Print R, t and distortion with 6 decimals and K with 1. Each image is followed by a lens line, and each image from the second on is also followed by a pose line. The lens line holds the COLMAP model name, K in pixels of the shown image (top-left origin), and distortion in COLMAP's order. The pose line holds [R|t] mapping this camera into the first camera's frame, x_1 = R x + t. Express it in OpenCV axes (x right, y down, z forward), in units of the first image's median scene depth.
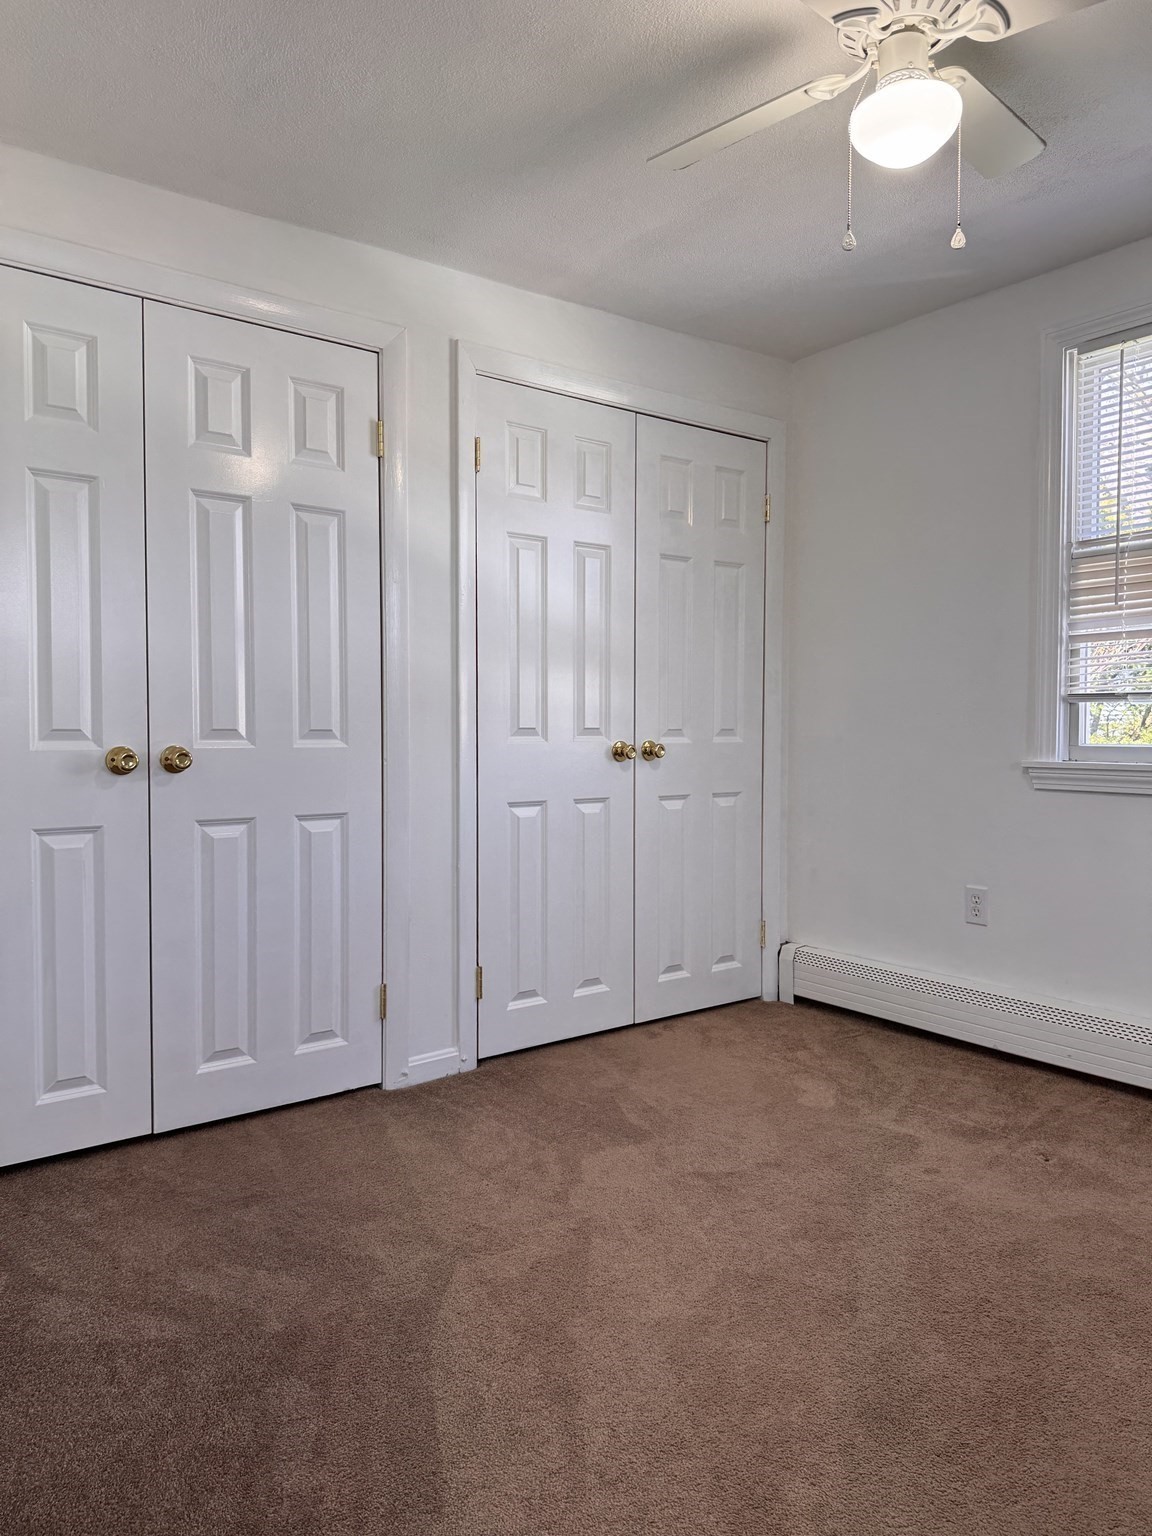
lens RADIAL K [[1092.3, 0, 547.5], [0, 1092.3, 748.7], [0, 0, 1]] dist [0.021117, -0.034447]
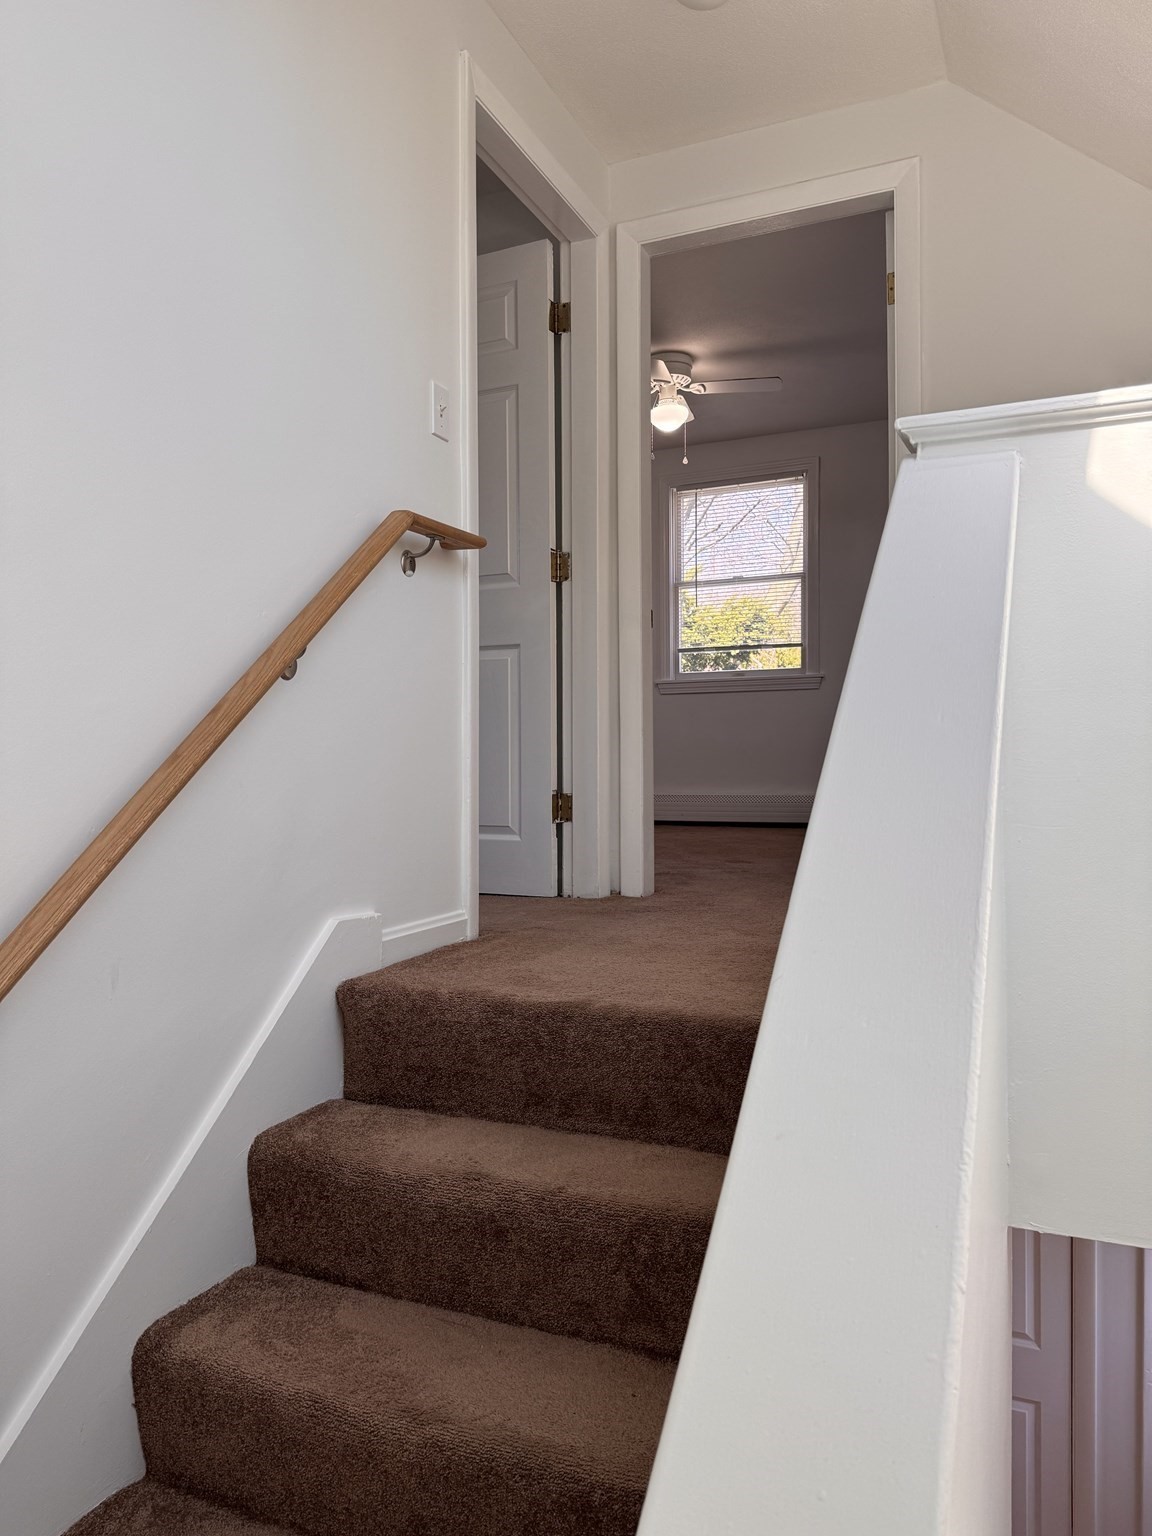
lens RADIAL K [[1092.3, 0, 572.1], [0, 1092.3, 771.0], [0, 0, 1]] dist [0.021117, -0.034447]
pose [[0.869393, -0.014538, 0.493908, -0.812196], [0.019960, 0.999785, -0.005706, 0.212057], [-0.493718, 0.014819, 0.869496, -0.806536]]
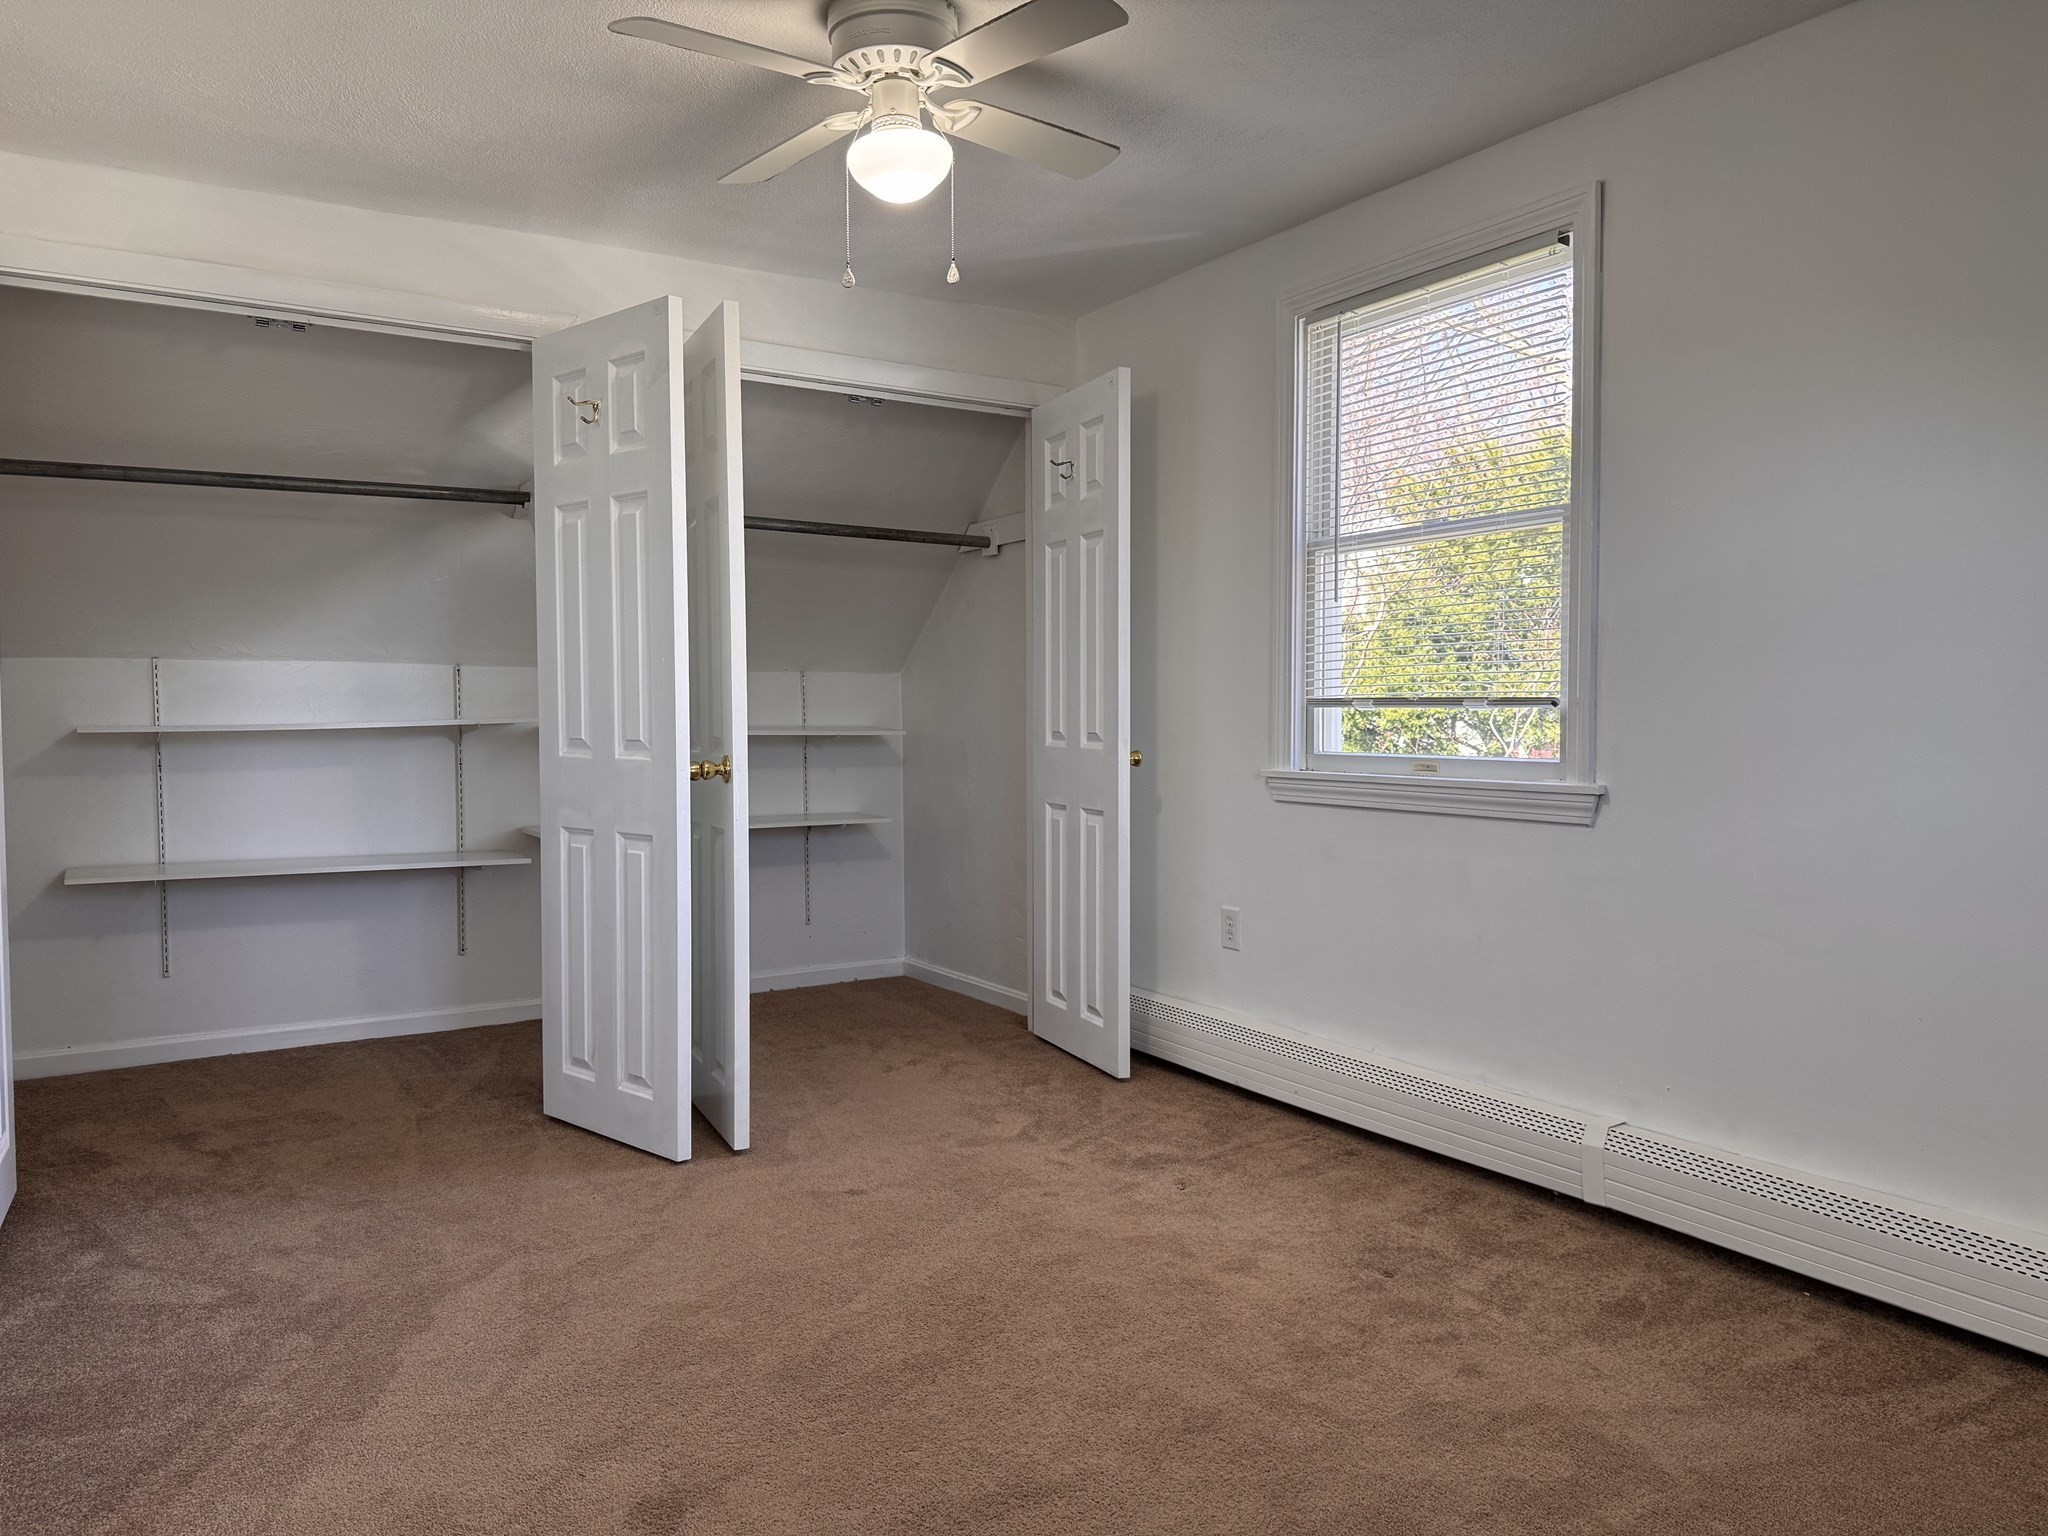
lens RADIAL K [[1456.4, 0, 1017.1], [0, 1456.4, 753.1], [0, 0, 1]] dist [0.021117, -0.034447]
pose [[0.996888, -0.001305, -0.078823, 0.359042], [0.002262, 0.999925, 0.012054, -0.019695], [0.078801, -0.012194, 0.996816, -0.246178]]
